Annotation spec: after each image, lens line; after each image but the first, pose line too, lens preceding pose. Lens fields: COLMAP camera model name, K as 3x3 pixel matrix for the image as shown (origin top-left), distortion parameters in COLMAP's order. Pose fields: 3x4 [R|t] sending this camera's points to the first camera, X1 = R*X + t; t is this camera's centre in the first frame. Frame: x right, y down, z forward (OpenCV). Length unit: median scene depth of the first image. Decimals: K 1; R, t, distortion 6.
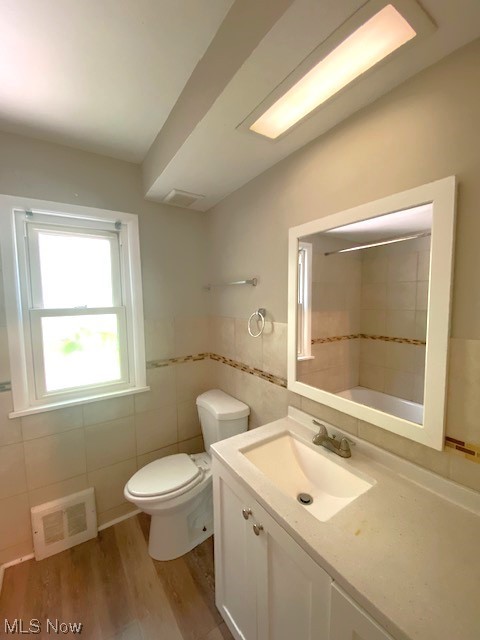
lens RADIAL K [[260.9, 0, 239.9], [0, 260.9, 316.6], [0, 0, 1]] dist [0.004155, -0.009356]
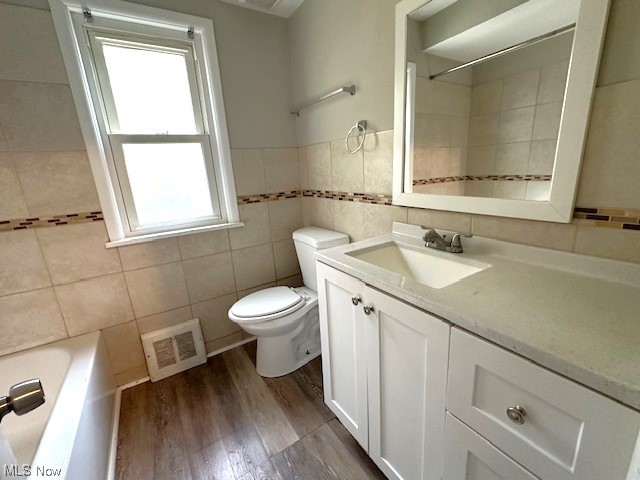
lens RADIAL K [[276.4, 0, 319.7], [0, 276.4, 239.8], [0, 0, 1]] dist [-0.004880, 0.000355]
pose [[0.998785, -0.033441, -0.036201, -0.038226], [0.039359, 0.983320, 0.177572, 0.191992], [0.029659, -0.178781, 0.983442, 0.001620]]
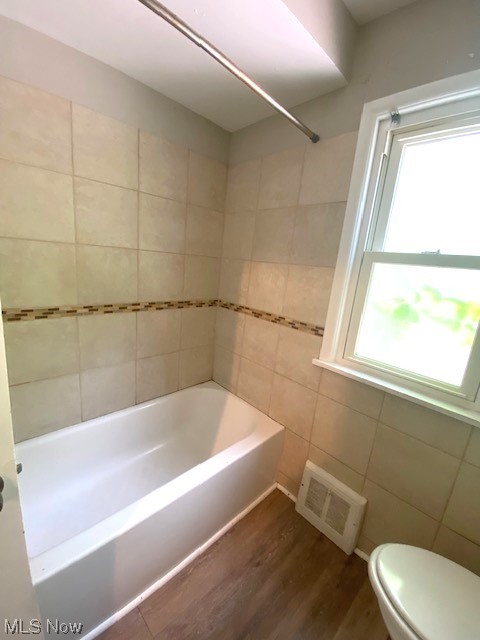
lens RADIAL K [[260.9, 0, 239.4], [0, 260.9, 320.1], [0, 0, 1]] dist [0.004155, -0.009356]
pose [[0.171551, 0.243889, -0.954510, -0.045298], [-0.168797, 0.961822, 0.215420, 0.068466], [0.970607, 0.124163, 0.206170, 0.474618]]
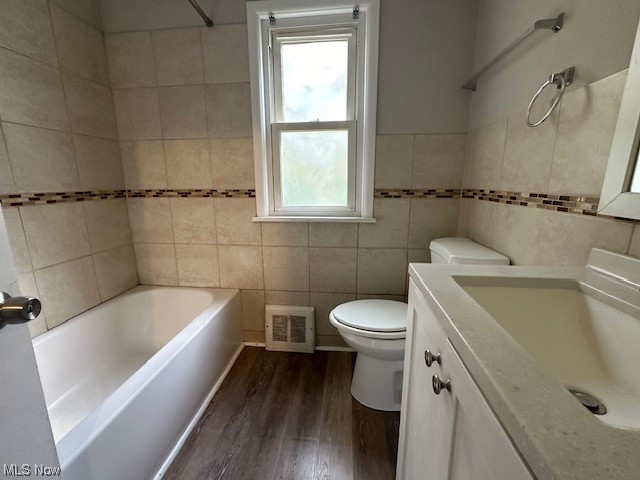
lens RADIAL K [[276.4, 0, 320.2], [0, 276.4, 239.9], [0, 0, 1]] dist [-0.004880, 0.000355]
pose [[0.766540, 0.145594, -0.625475, 0.100772], [-0.056801, 0.985515, 0.159791, 0.240742], [0.639680, -0.086959, 0.763707, 0.235360]]
